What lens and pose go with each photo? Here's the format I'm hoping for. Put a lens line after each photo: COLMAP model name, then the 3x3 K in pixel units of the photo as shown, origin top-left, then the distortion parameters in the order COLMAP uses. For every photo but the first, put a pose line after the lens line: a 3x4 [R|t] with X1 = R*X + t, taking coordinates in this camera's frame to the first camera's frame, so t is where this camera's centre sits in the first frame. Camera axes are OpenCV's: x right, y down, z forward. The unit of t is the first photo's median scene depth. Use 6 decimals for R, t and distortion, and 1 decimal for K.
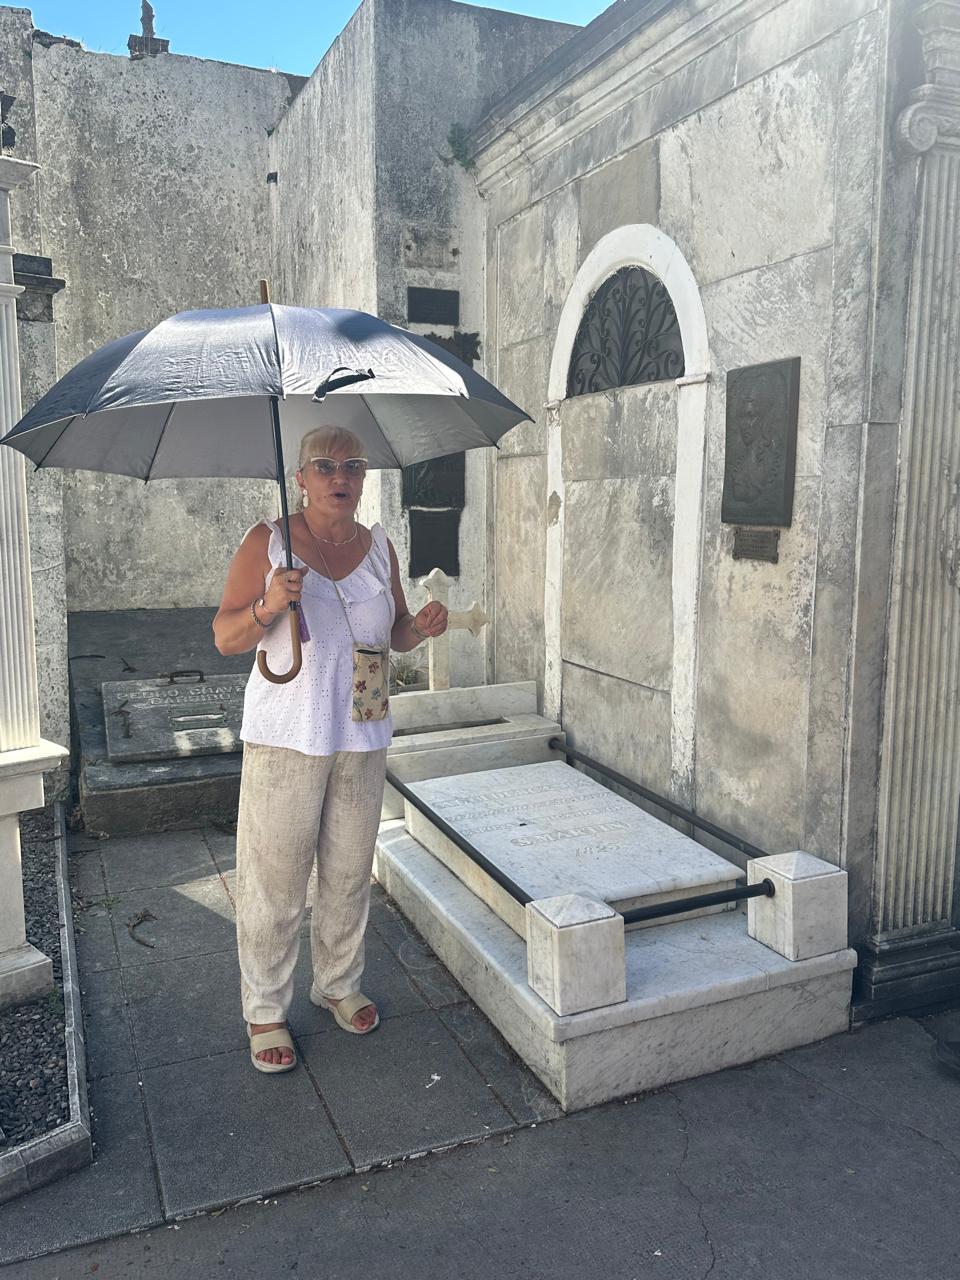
lens RADIAL K [[1051.9, 0, 490.5], [0, 1051.9, 634.0], [0, 0, 1]] dist [0.103838, -0.149376]
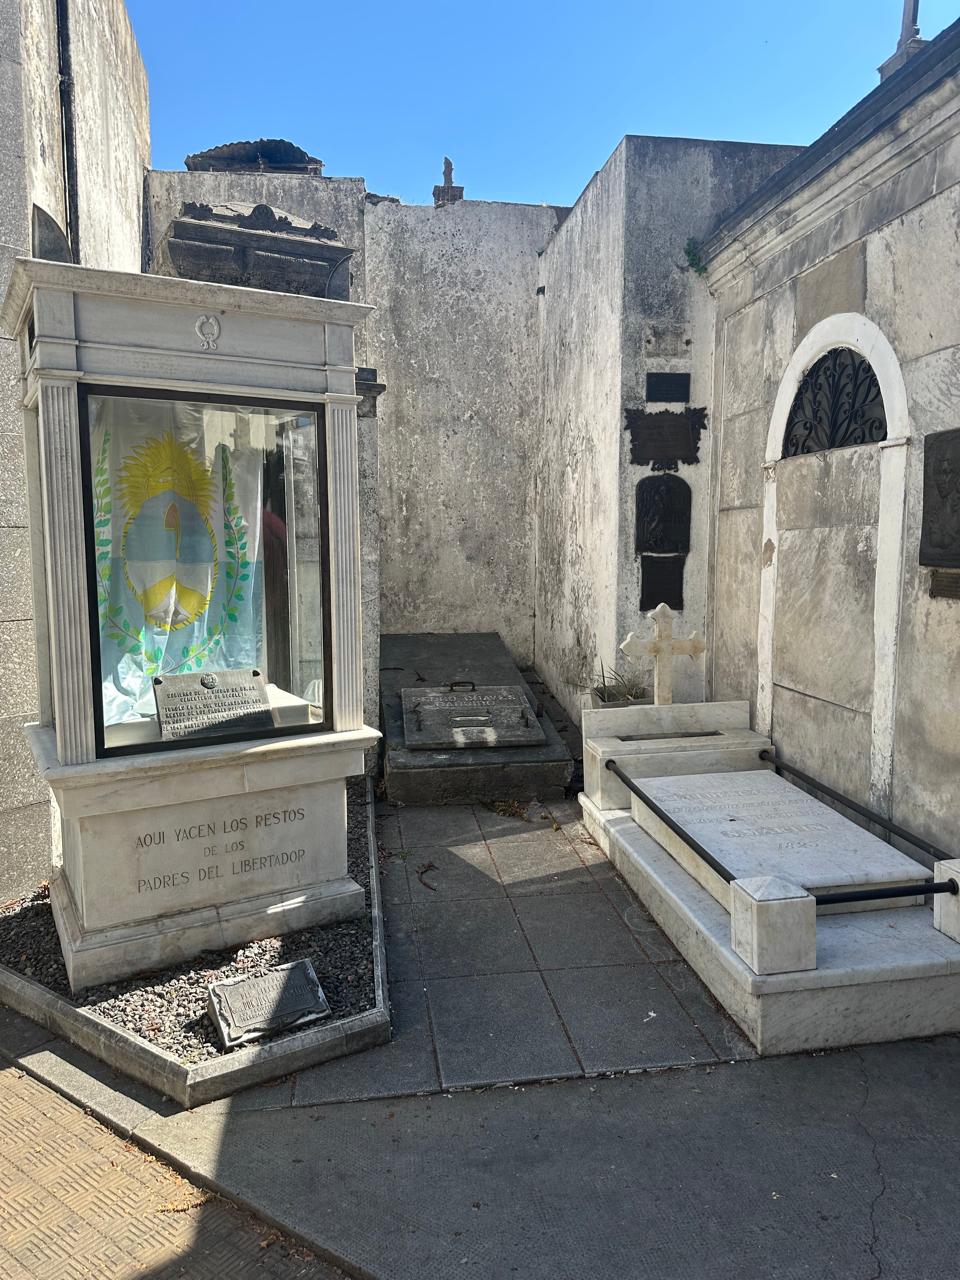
lens RADIAL K [[892.6, 0, 474.6], [0, 892.6, 644.2], [0, 0, 1]] dist [0.096251, -0.151203]
pose [[0.965188, 0.023184, -0.260527, 0.008774], [-0.027806, 0.999514, -0.014068, 0.004855], [0.260075, 0.020823, 0.965364, -0.047819]]
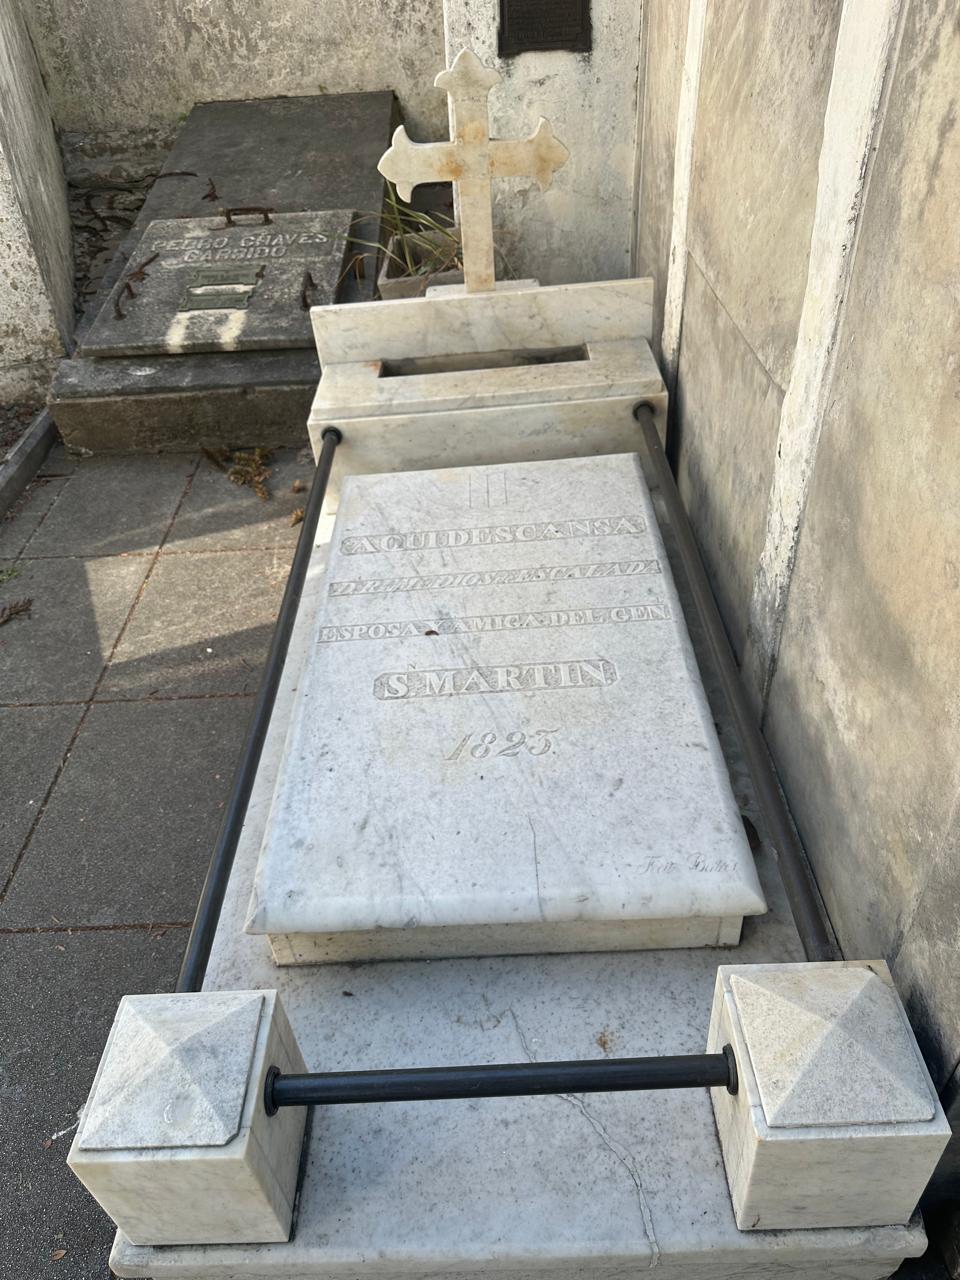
lens RADIAL K [[910.6, 0, 480.0], [0, 910.6, 640.0], [0, 0, 1]] dist [0.004577, -0.024911]
pose [[0.916958, 0.207153, -0.340993, 0.166970], [0.001845, 0.852442, 0.522819, -0.046730], [0.398981, -0.480032, 0.781271, 0.504438]]
